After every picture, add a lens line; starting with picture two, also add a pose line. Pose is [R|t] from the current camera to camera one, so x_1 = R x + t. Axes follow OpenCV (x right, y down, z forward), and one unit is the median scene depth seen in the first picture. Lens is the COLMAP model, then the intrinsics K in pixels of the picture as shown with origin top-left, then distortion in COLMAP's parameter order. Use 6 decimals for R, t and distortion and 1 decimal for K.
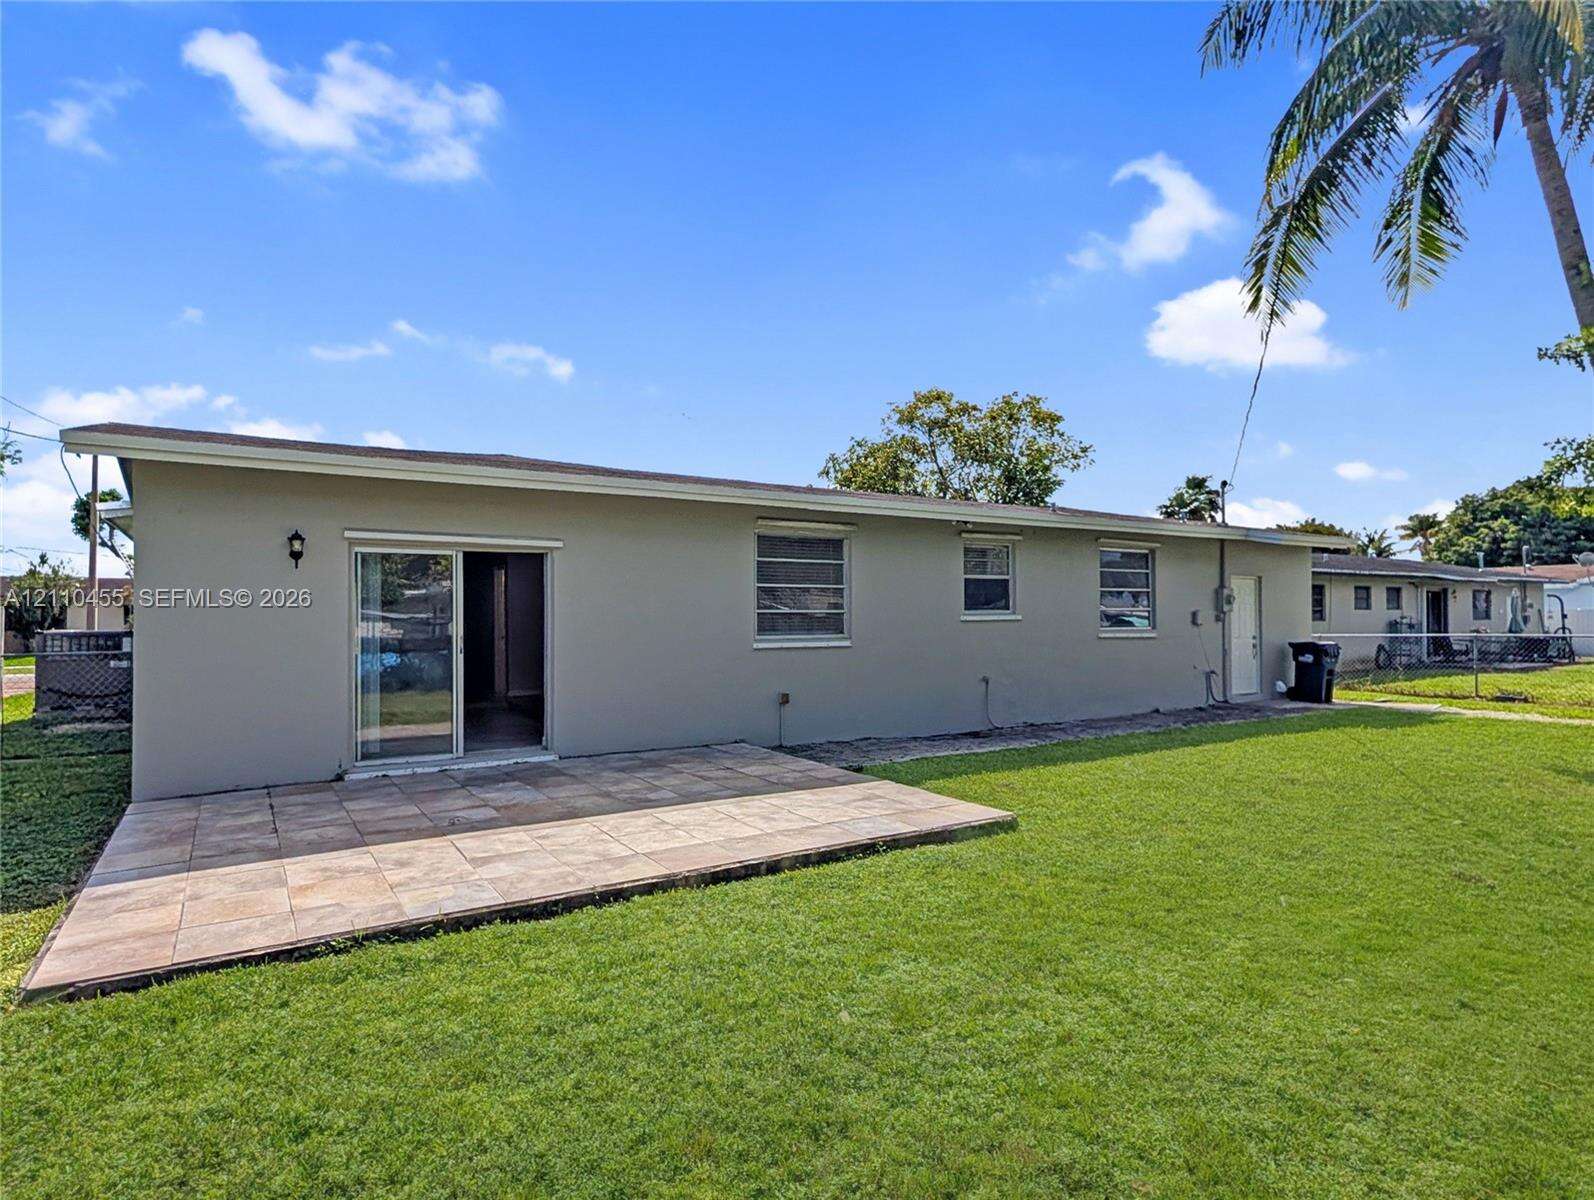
lens RADIAL K [[879.2, 0, 801.1], [0, 879.2, 614.5], [0, 0, 1]] dist [0.019247, 0.000872]
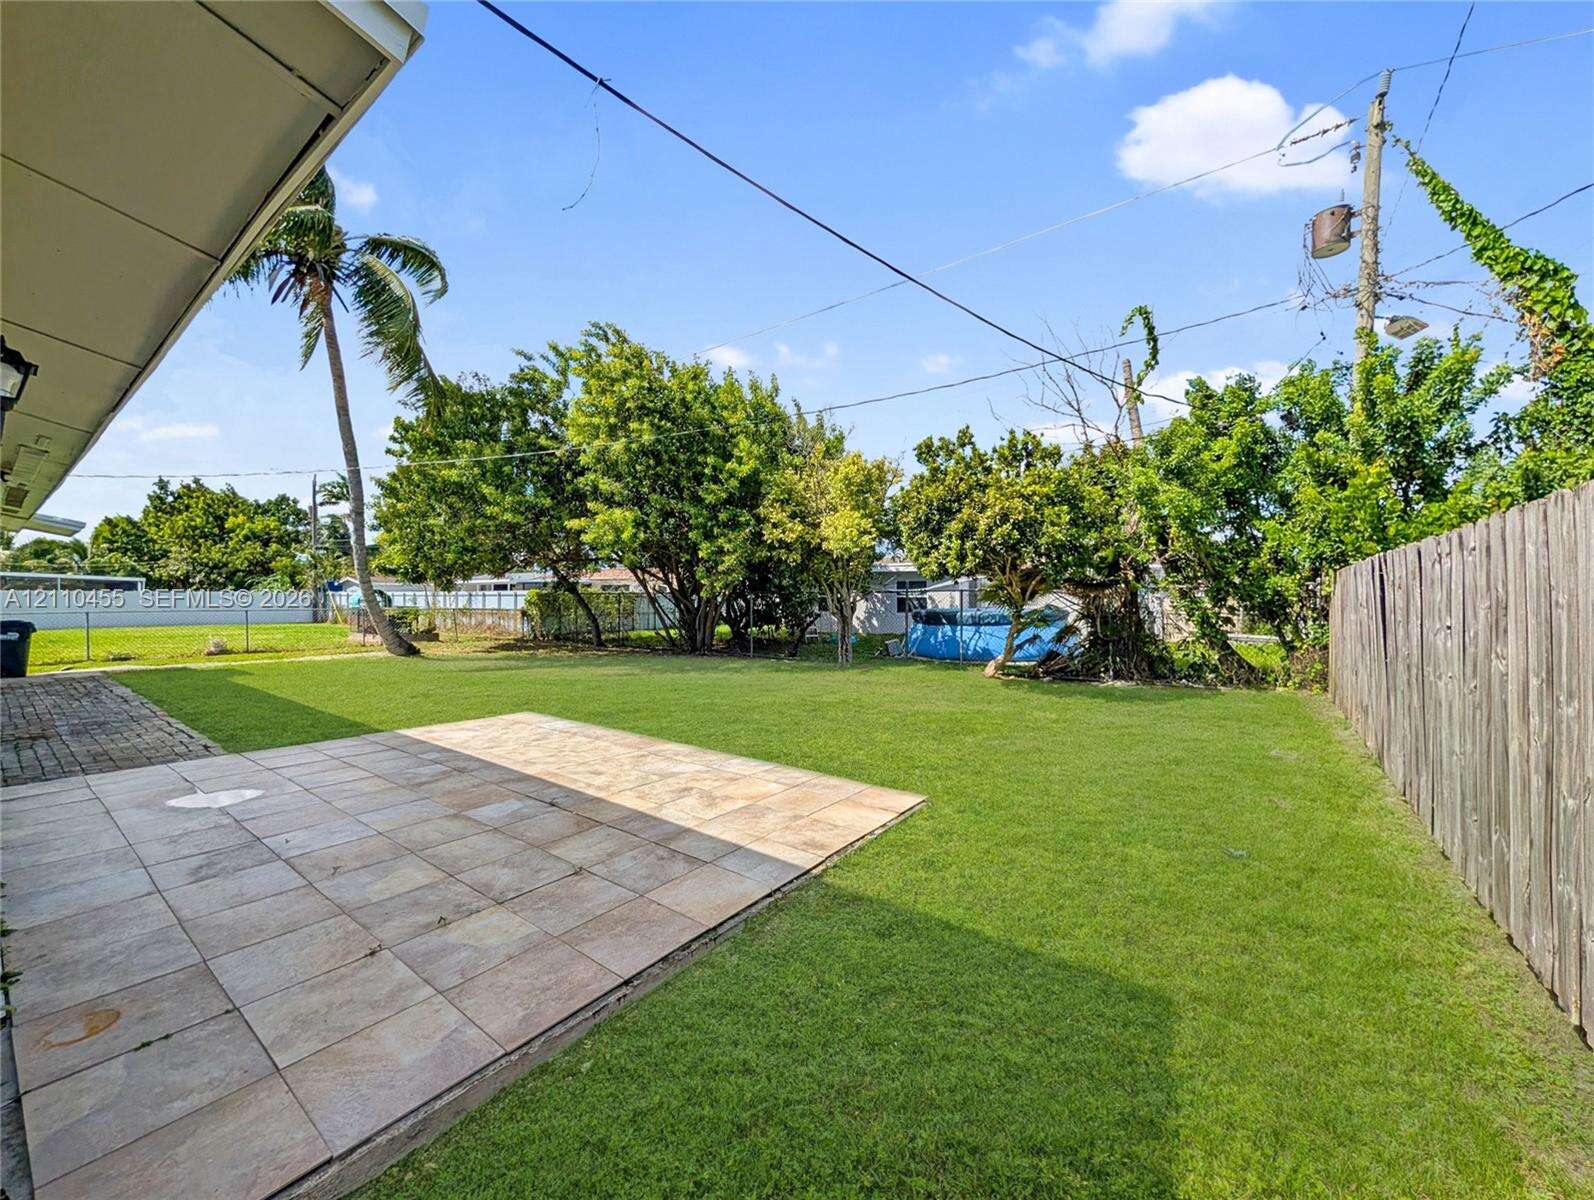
lens RADIAL K [[615.5, 0, 797.0], [0, 615.5, 600.0], [0, 0, 1]] dist [-0.001031, -0.000141]
pose [[-0.365002, 0.001963, 0.931005, -0.812126], [-0.006567, 0.999967, -0.004683, 0.007001], [-0.930983, -0.007823, -0.364978, 0.714496]]
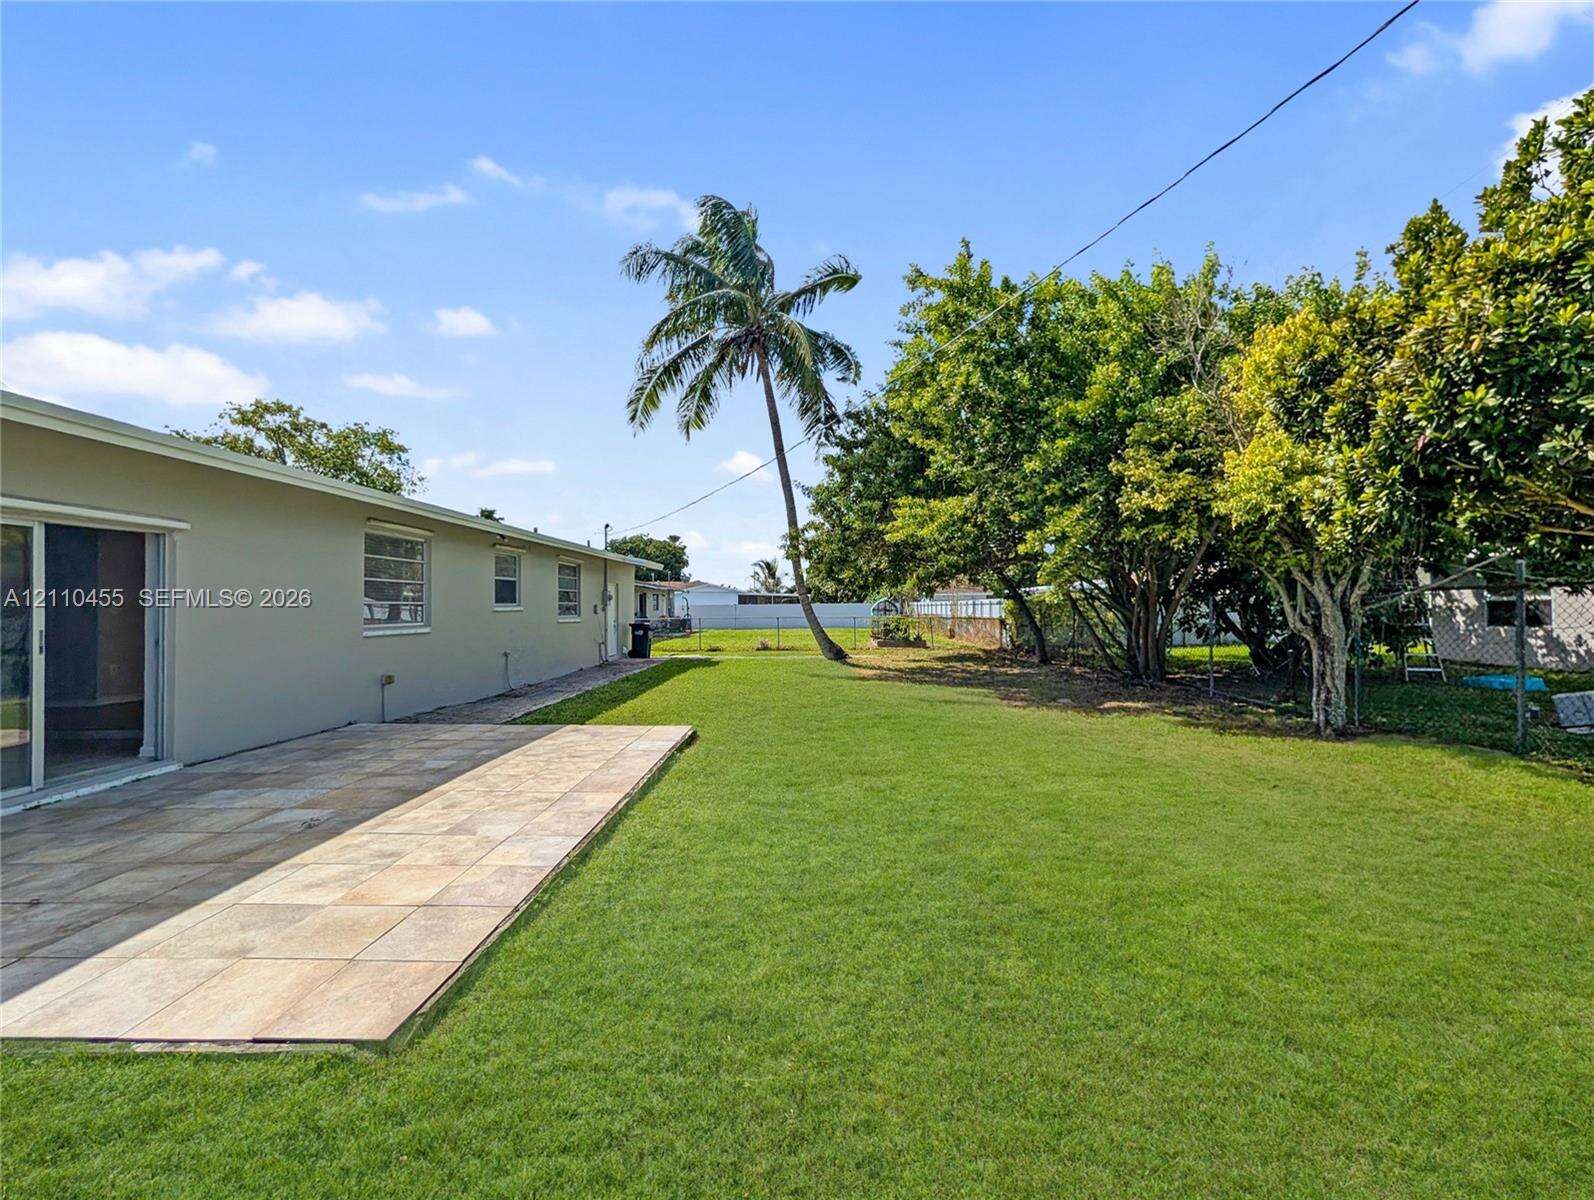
lens RADIAL K [[622.2, 0, 797.0], [0, 622.2, 600.0], [0, 0, 1]] dist [0.009041, 0.000184]
pose [[0.554802, 0.011469, 0.831903, -0.476003], [-0.001273, 0.999916, -0.012936, 0.002861], [-0.831981, 0.006118, 0.554770, 0.139230]]
